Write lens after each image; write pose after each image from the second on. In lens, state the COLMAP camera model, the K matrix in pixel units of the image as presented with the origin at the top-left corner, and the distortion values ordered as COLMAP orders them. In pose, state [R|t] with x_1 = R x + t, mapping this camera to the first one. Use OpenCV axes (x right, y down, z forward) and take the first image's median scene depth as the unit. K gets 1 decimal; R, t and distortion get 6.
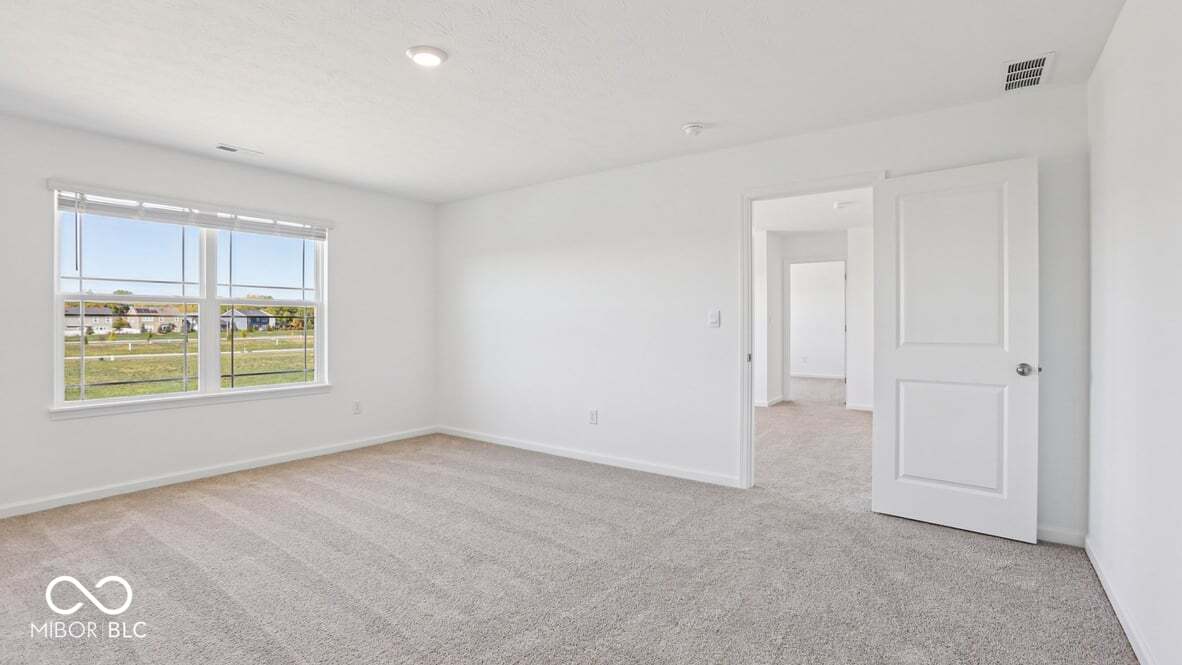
lens RADIAL K [[542.1, 0, 582.2], [0, 542.1, 321.2], [0, 0, 1]] dist [-0.035053, 0.004273]
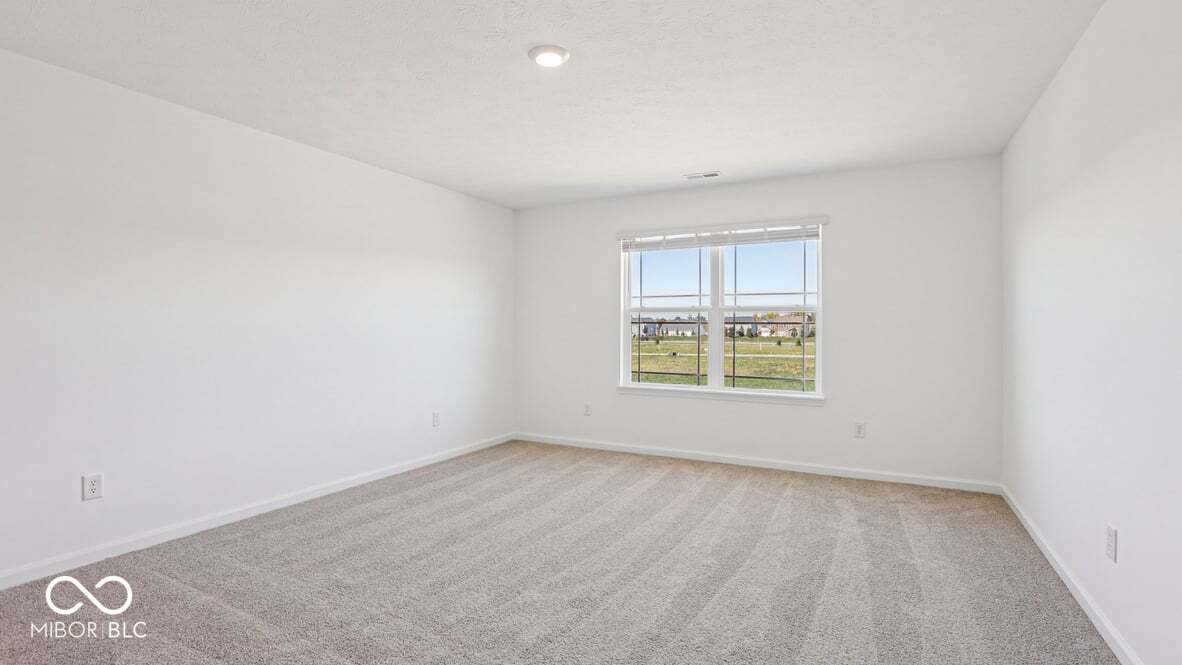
lens RADIAL K [[542.1, 0, 596.3], [0, 542.1, 322.5], [0, 0, 1]] dist [-0.035053, 0.004273]
pose [[0.156959, -0.007975, -0.987573, 0.427964], [-0.002309, 0.999962, -0.008442, 0.000493], [0.987602, 0.003605, 0.156934, 0.578525]]
